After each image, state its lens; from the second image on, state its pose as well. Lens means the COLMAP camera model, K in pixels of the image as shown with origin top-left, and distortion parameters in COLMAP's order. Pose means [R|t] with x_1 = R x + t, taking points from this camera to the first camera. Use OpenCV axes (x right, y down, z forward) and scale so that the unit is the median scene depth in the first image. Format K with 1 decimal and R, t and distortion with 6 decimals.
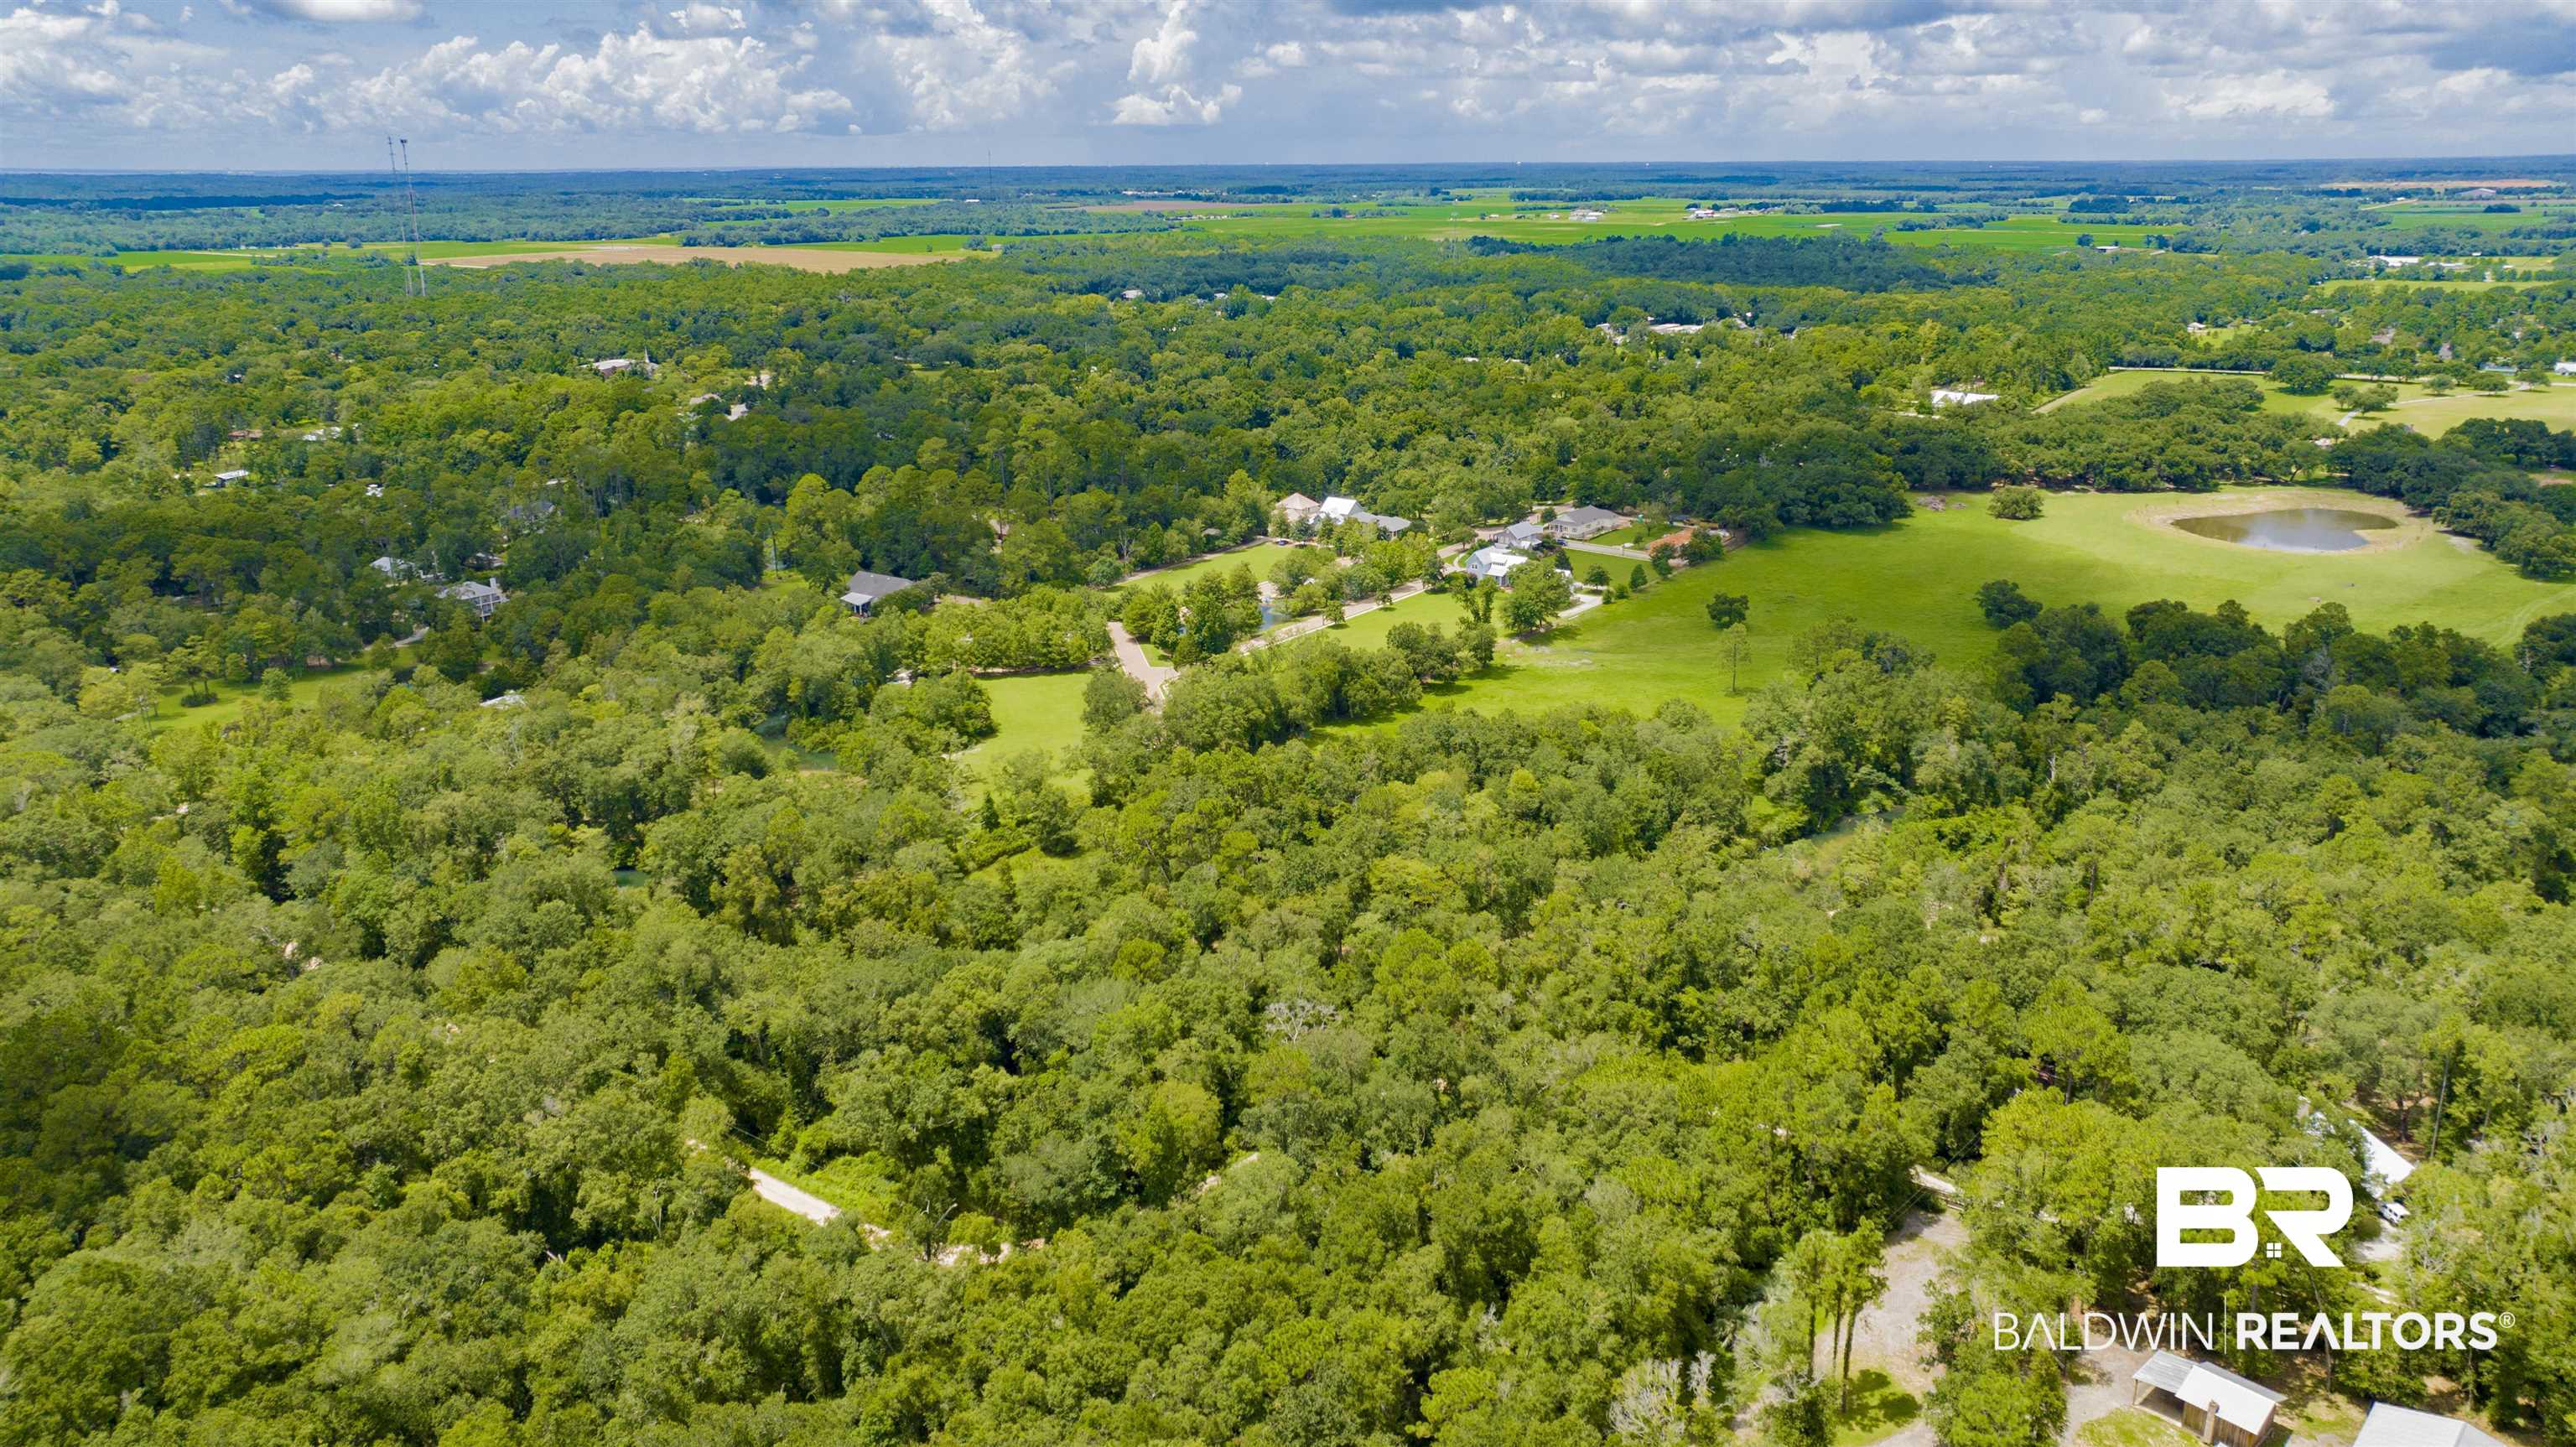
lens RADIAL K [[1830.3, 0, 1294.3], [0, 1830.3, 727.0], [0, 0, 1]] dist [-0.036395, 0.058414]
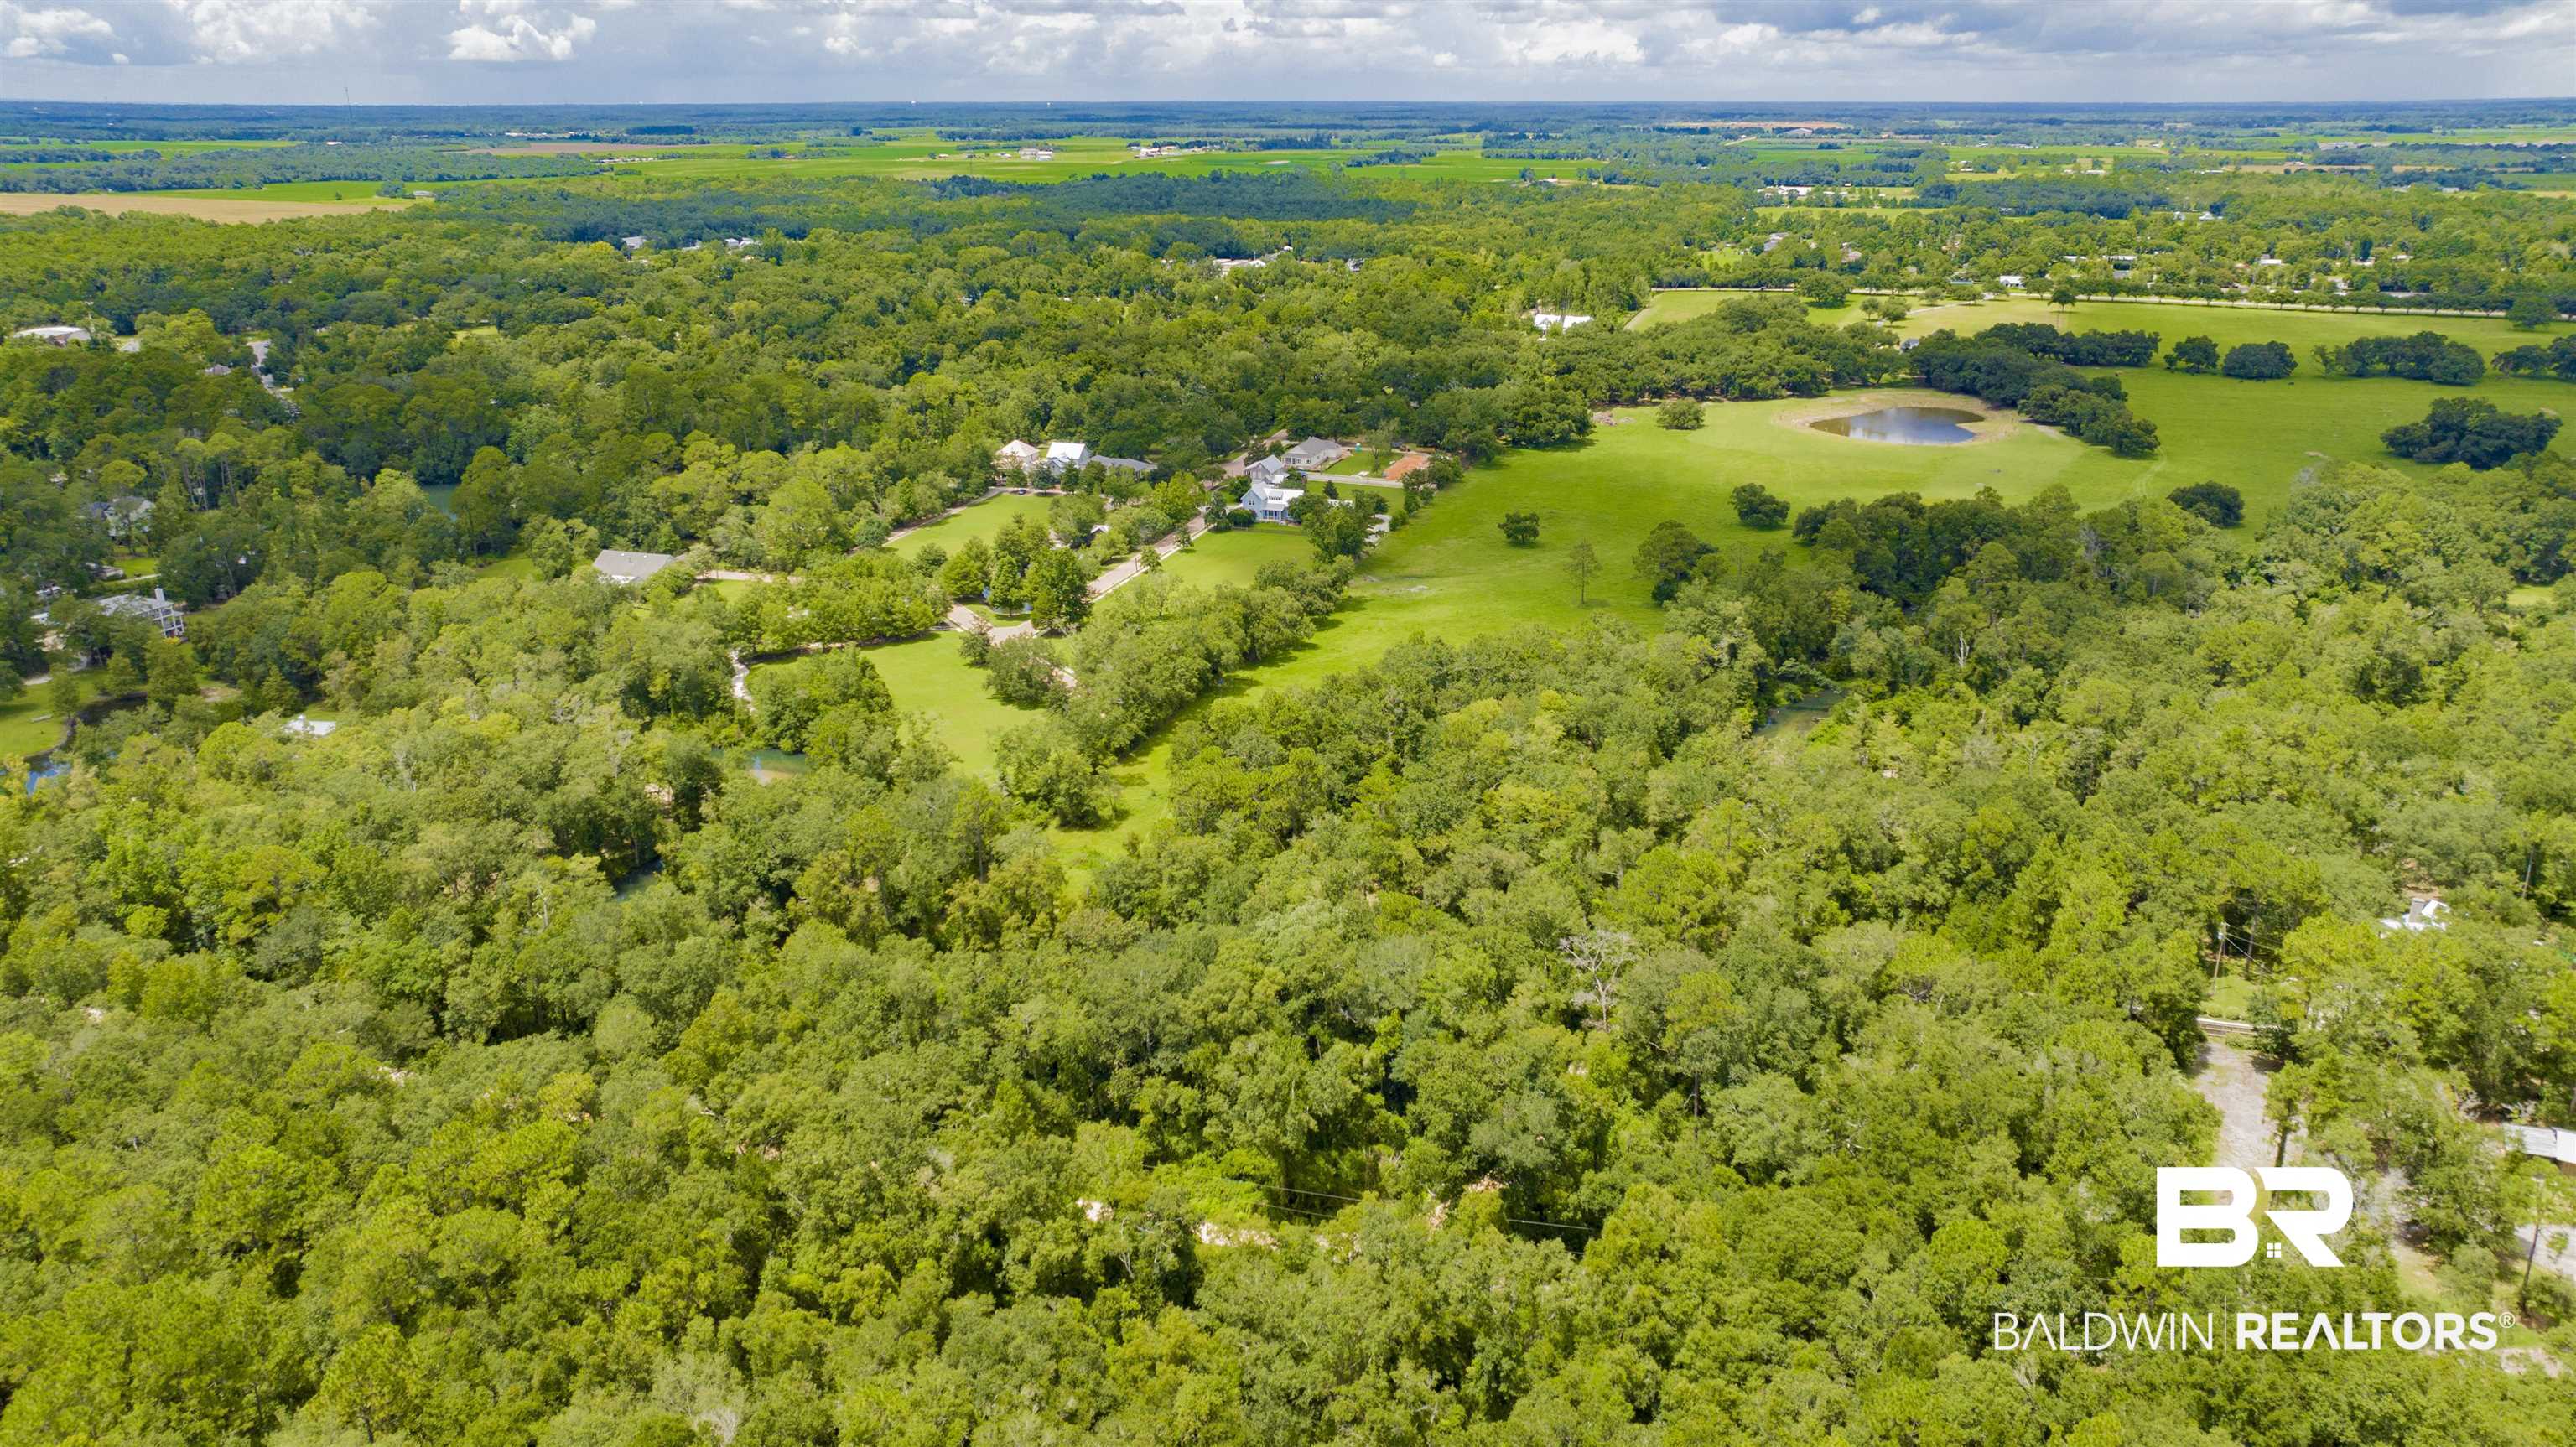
lens RADIAL K [[1830.3, 0, 1296.0], [0, 1830.3, 719.7], [0, 0, 1]] dist [-0.036395, 0.058414]
pose [[0.948985, -0.097304, 0.299934, -0.166220], [0.089403, 0.995192, 0.039988, -0.007147], [-0.302383, -0.011133, 0.953122, 0.040018]]
